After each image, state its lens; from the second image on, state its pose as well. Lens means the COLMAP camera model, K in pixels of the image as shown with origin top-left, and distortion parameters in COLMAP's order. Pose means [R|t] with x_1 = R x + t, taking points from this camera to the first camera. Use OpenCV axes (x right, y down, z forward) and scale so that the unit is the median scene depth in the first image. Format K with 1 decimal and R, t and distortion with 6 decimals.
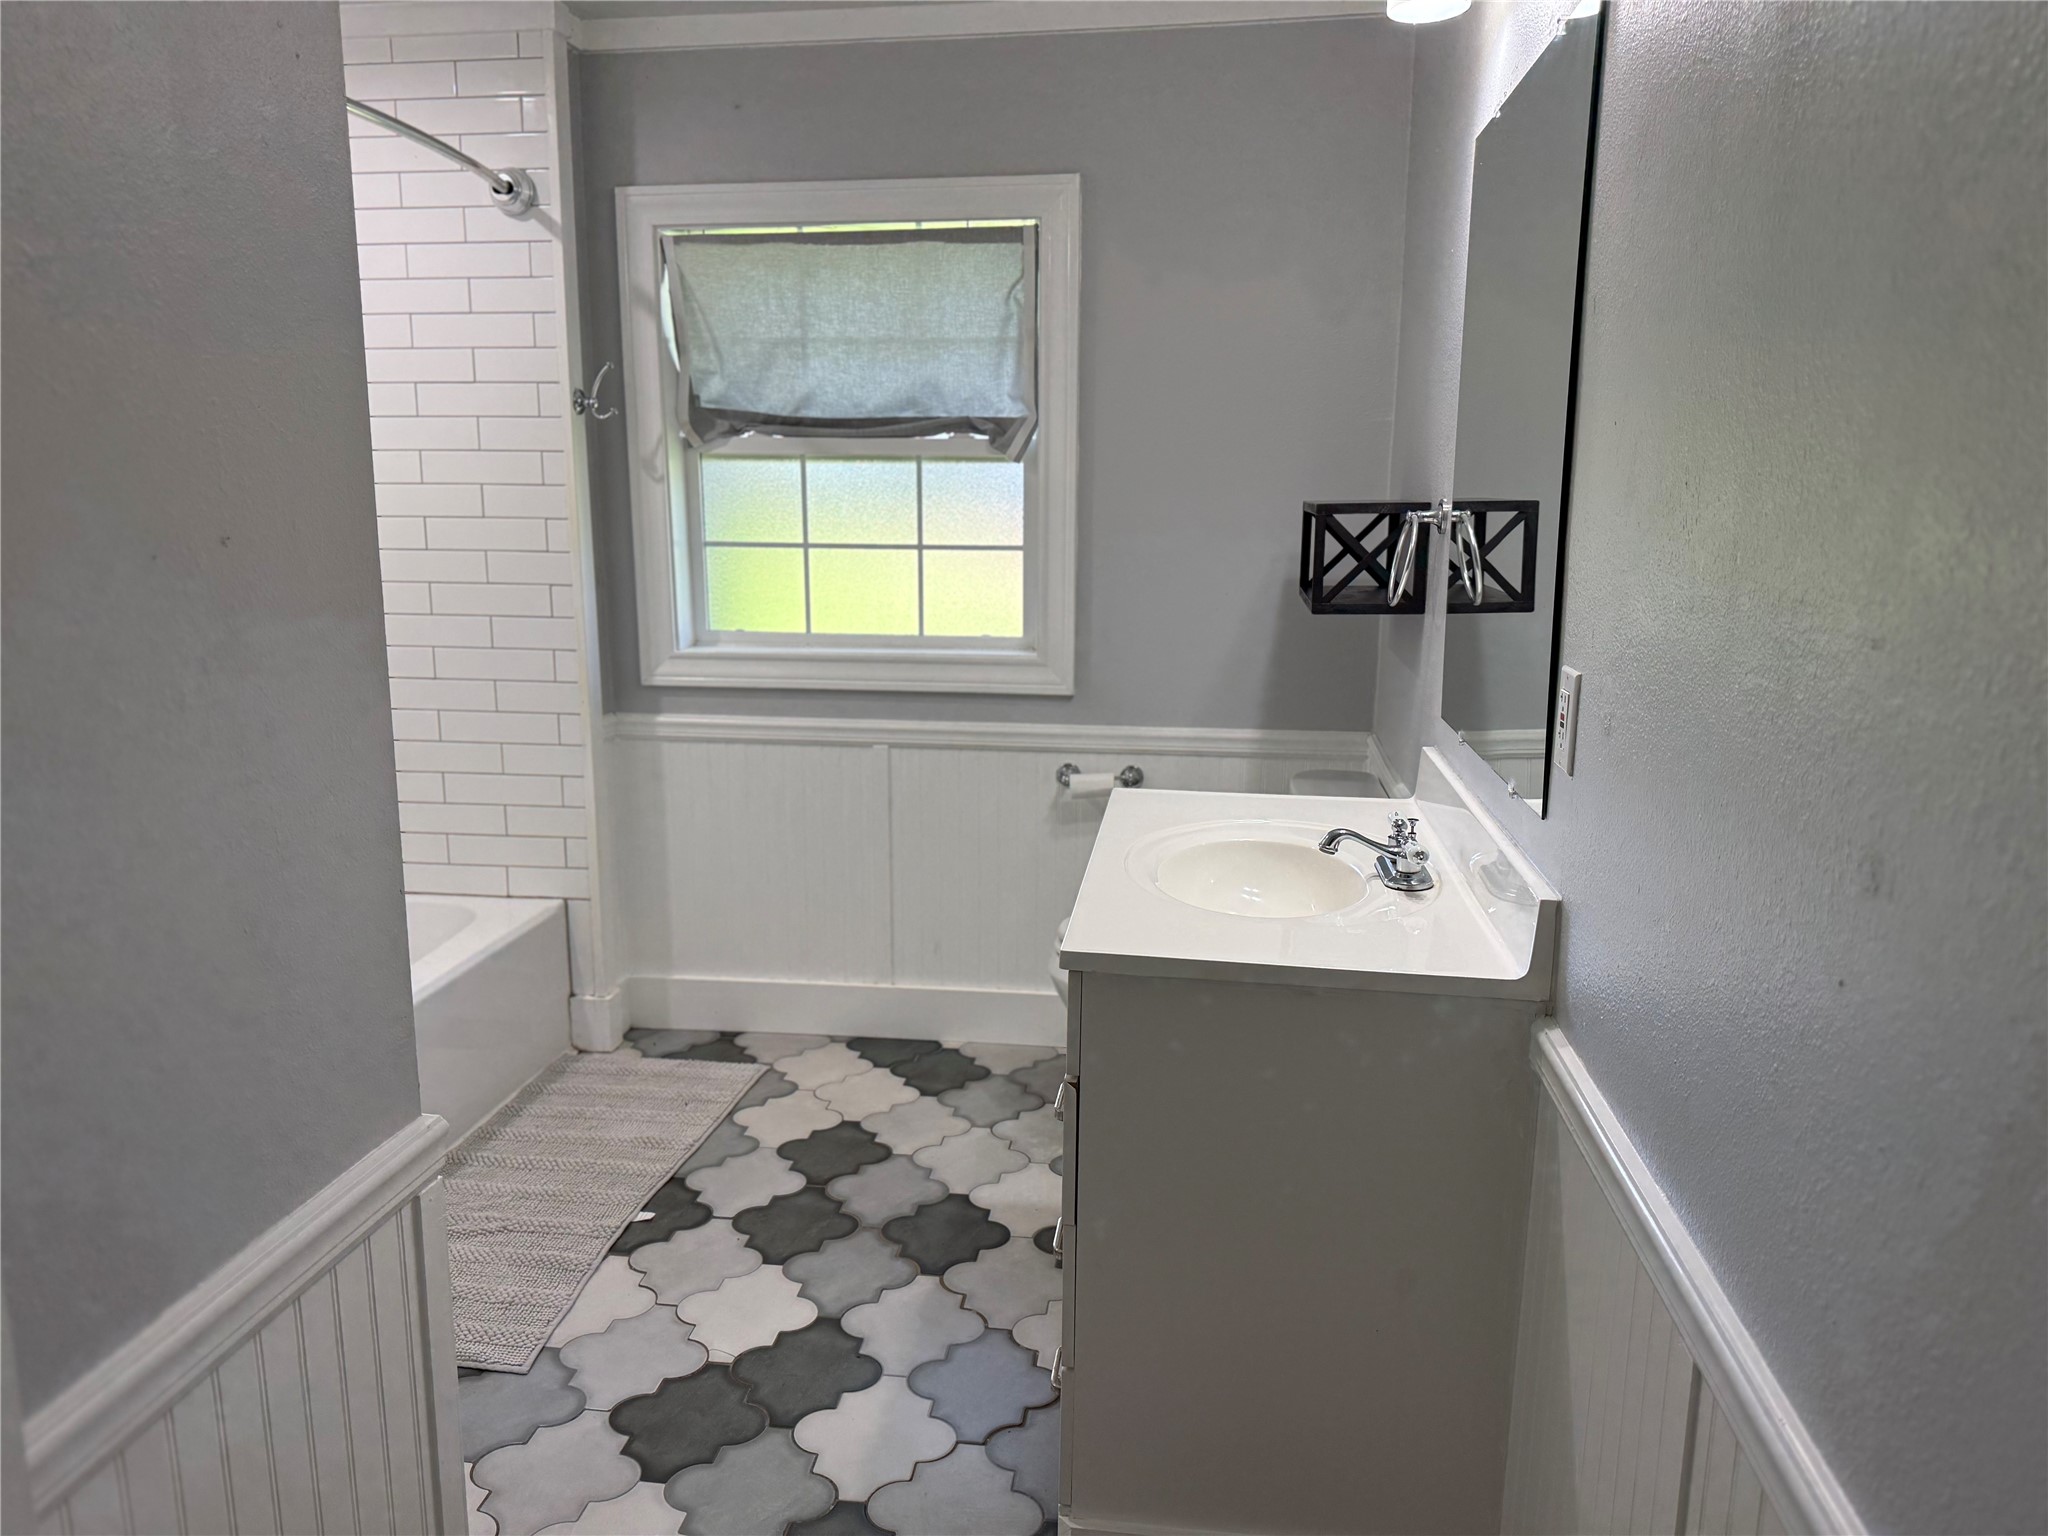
lens RADIAL K [[1440.5, 0, 1022.4], [0, 1440.5, 771.9], [0, 0, 1]] dist [0.010114, -0.015545]
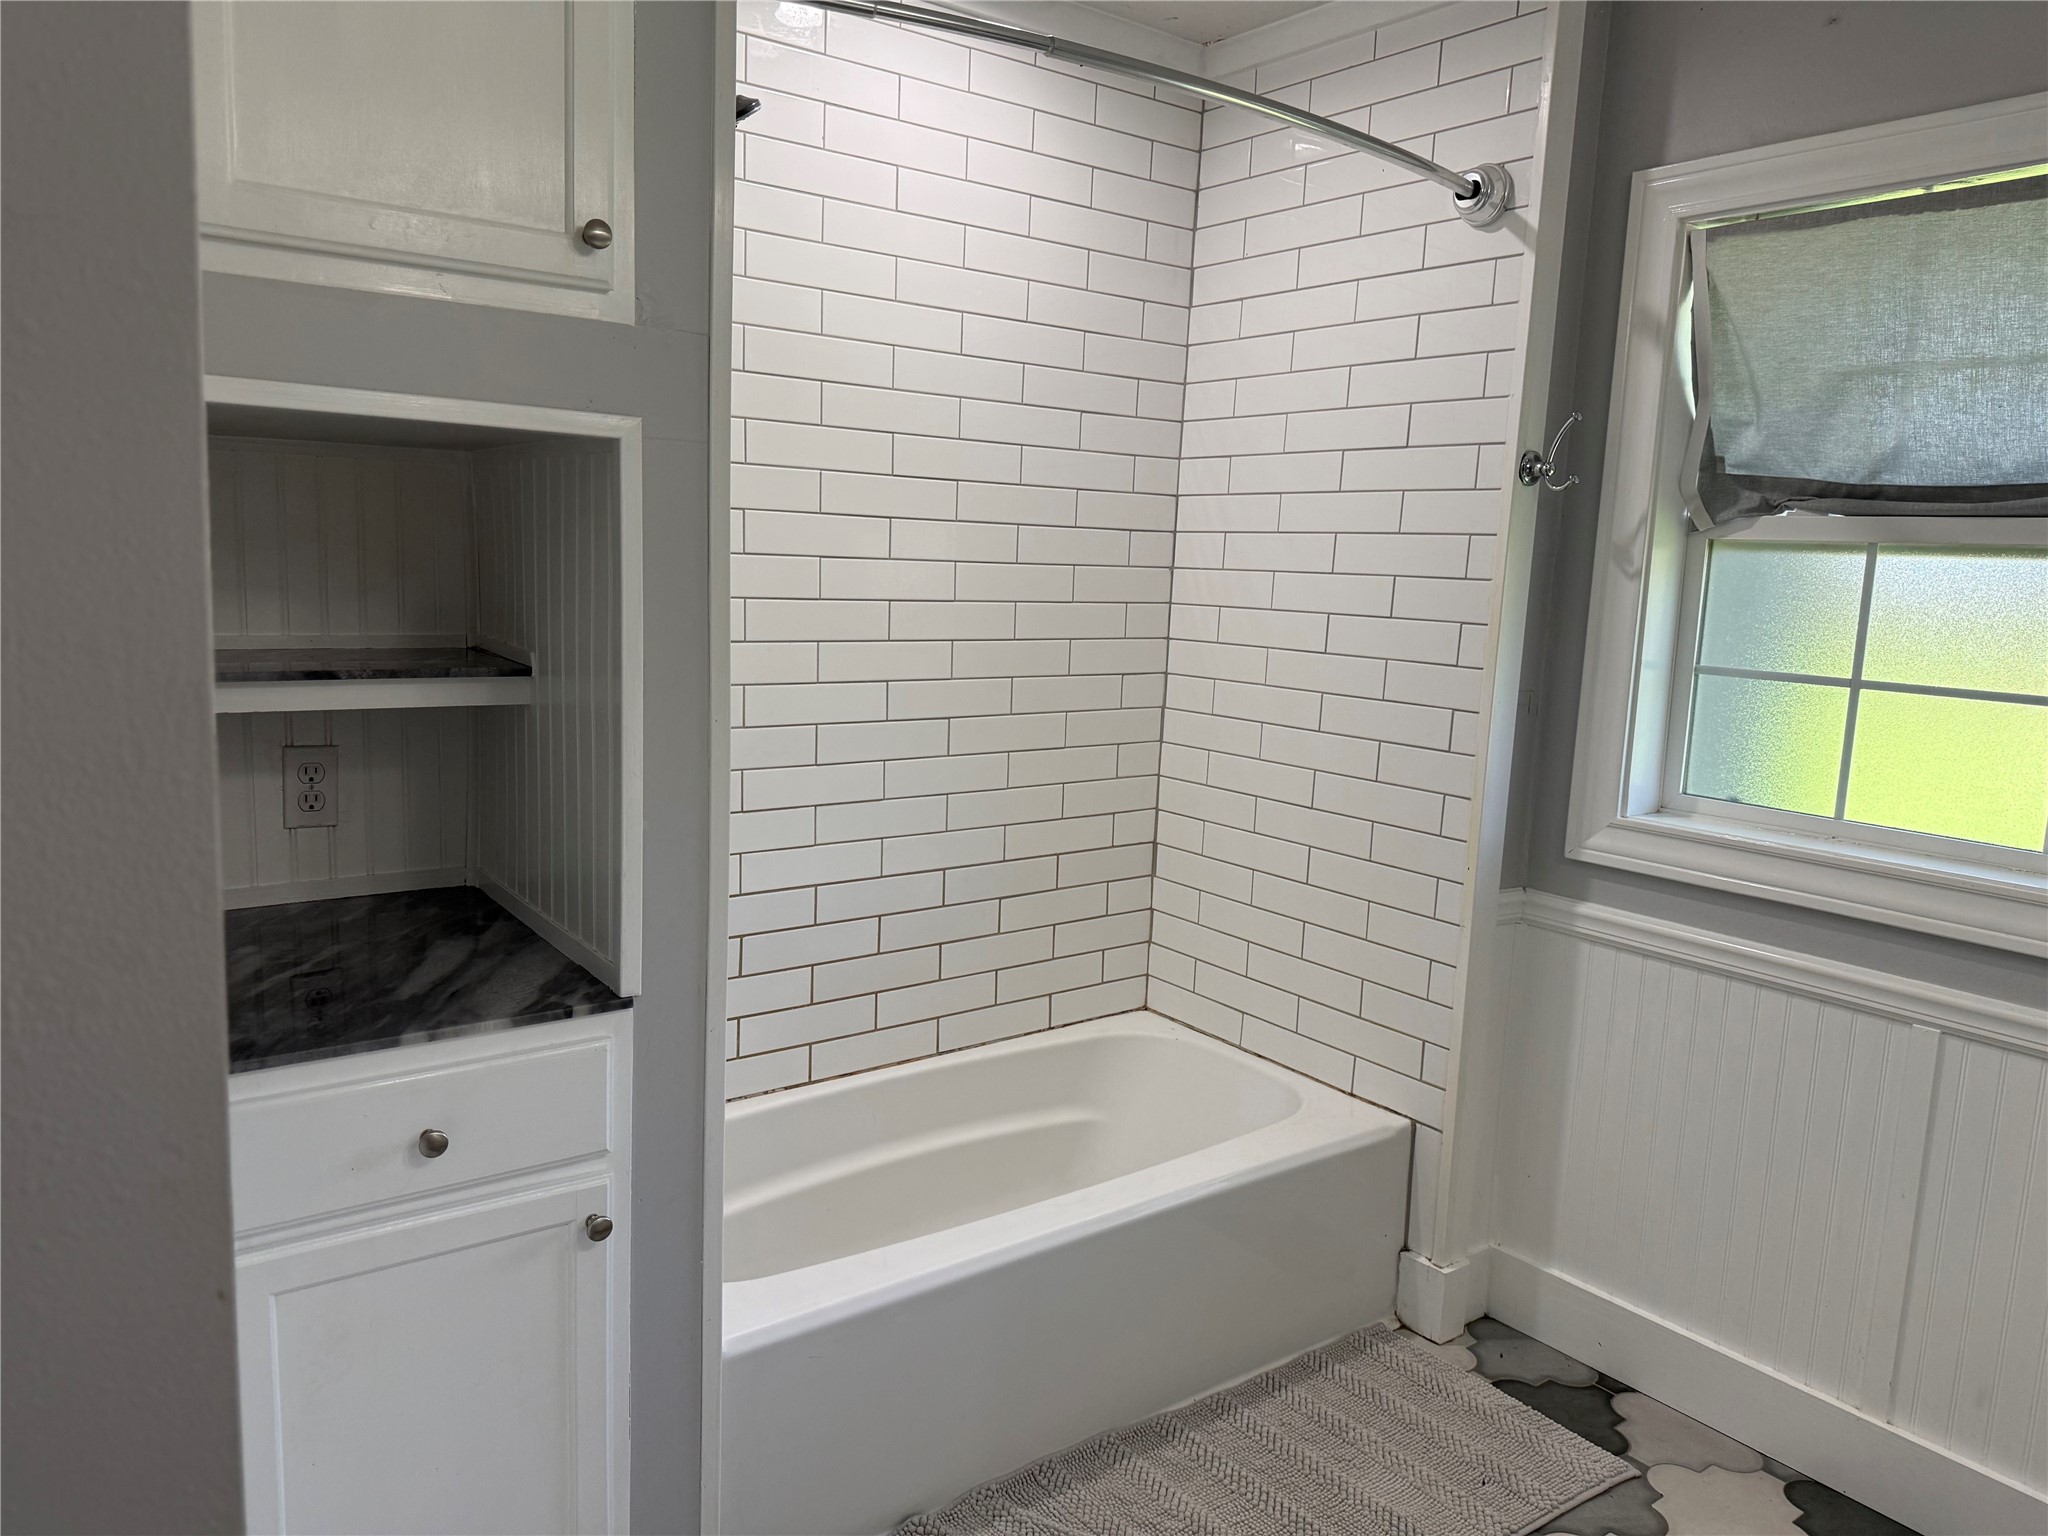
lens RADIAL K [[1440.5, 0, 1024.3], [0, 1440.5, 762.0], [0, 0, 1]] dist [0.010114, -0.015545]
pose [[0.696441, 0.124021, -0.706816, 0.049848], [-0.173107, 0.984900, 0.002249, -0.062860], [0.696422, 0.120789, 0.707394, 0.305244]]
